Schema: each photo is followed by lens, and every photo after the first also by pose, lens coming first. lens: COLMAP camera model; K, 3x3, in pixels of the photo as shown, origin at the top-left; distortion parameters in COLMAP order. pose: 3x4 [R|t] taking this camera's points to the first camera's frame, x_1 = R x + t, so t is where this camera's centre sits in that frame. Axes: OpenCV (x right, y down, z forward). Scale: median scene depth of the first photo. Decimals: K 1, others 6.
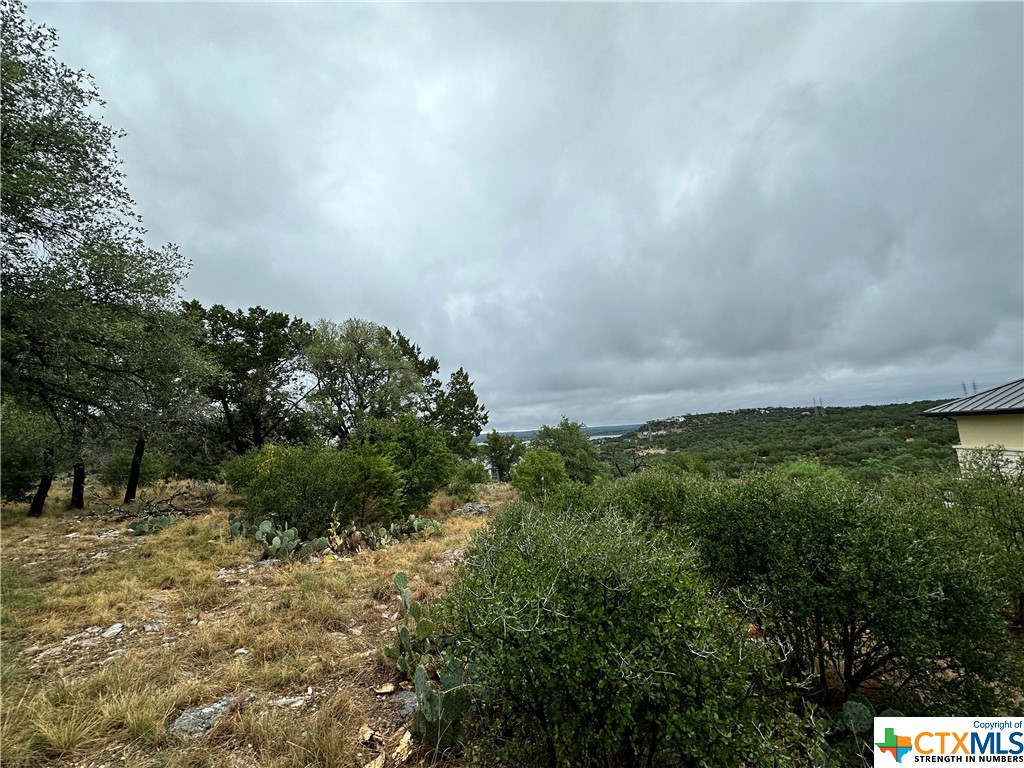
lens RADIAL K [[408.3, 0, 511.2], [0, 408.3, 384.3], [0, 0, 1]] dist [-0.001709, 0.000637]
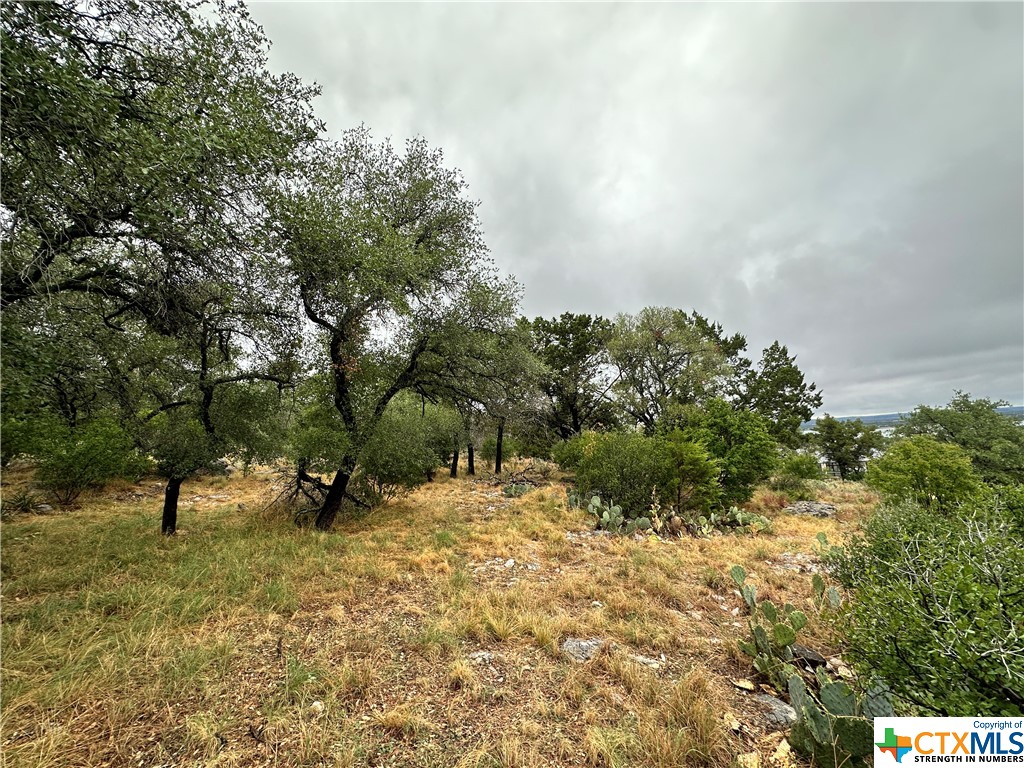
lens RADIAL K [[408.3, 0, 511.2], [0, 408.3, 384.3], [0, 0, 1]] dist [-0.001709, 0.000637]
pose [[0.768102, -0.069228, -0.636575, -0.017457], [0.088436, 0.996081, -0.001617, 0.001397], [0.634192, -0.055054, 0.771213, -0.008665]]
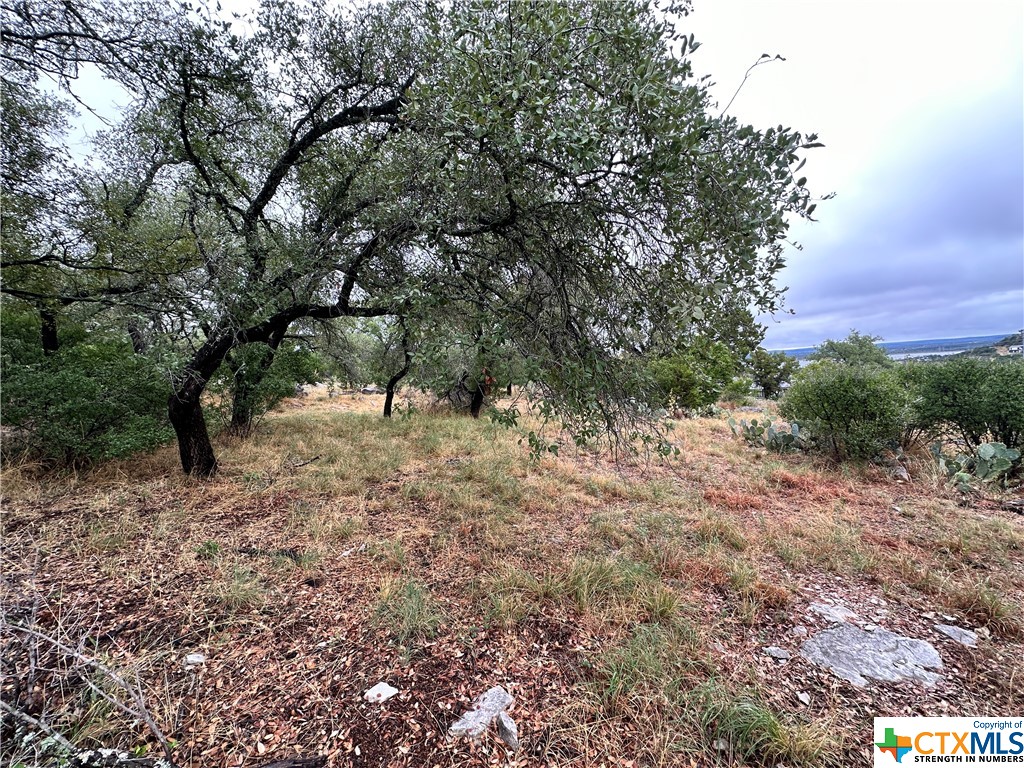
lens RADIAL K [[408.3, 0, 511.2], [0, 408.3, 384.3], [0, 0, 1]] dist [-0.001709, 0.000637]
pose [[0.839639, 0.023172, -0.542651, -0.038881], [0.081109, 0.982538, 0.167454, -0.036146], [0.537055, -0.184614, 0.823097, -0.416163]]
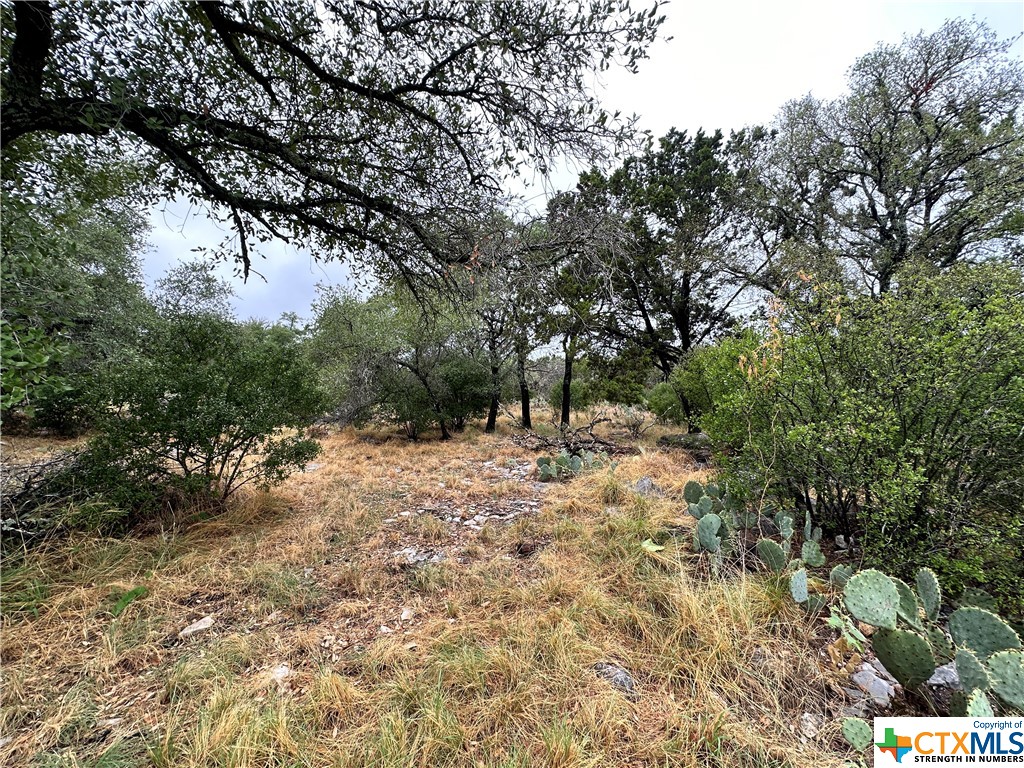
lens RADIAL K [[408.3, 0, 511.2], [0, 408.3, 384.3], [0, 0, 1]] dist [-0.001709, 0.000637]
pose [[0.607031, -0.004454, -0.794666, -0.295043], [0.126092, 0.987856, 0.090783, 0.105976], [0.784611, -0.155309, 0.600221, 0.400453]]
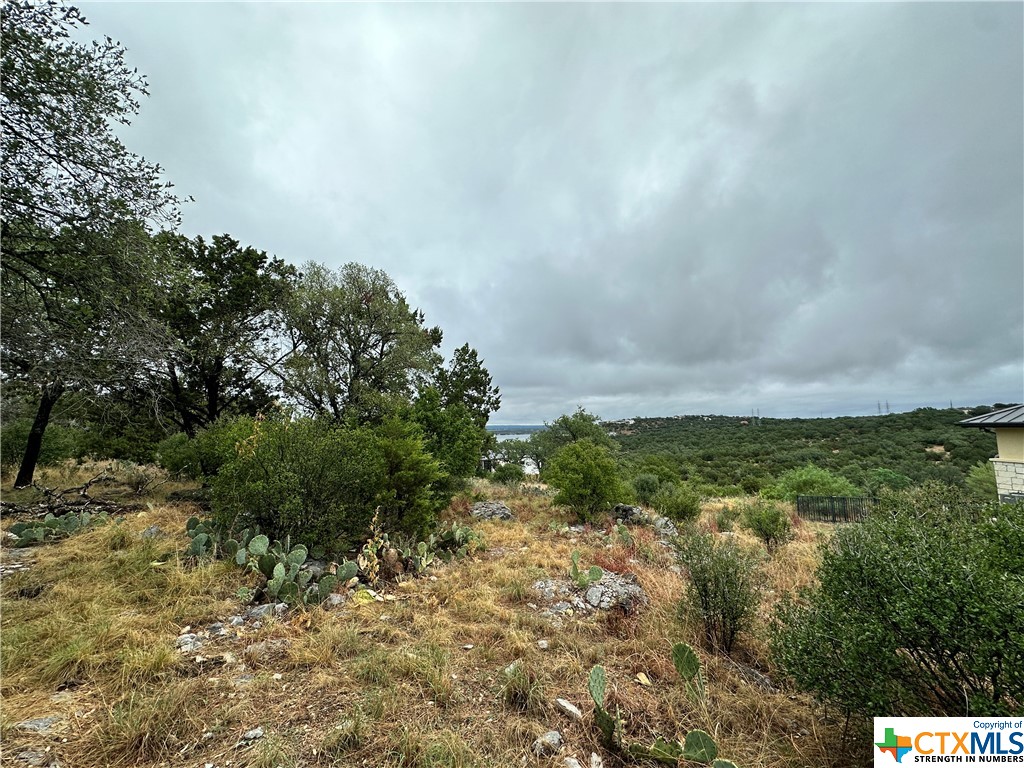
lens RADIAL K [[408.3, 0, 511.2], [0, 408.3, 384.3], [0, 0, 1]] dist [-0.001709, 0.000637]
pose [[0.992389, 0.061718, 0.106555, -0.169728], [-0.063004, 0.997975, 0.008735, 0.046549], [-0.105800, -0.015382, 0.994268, 0.200898]]
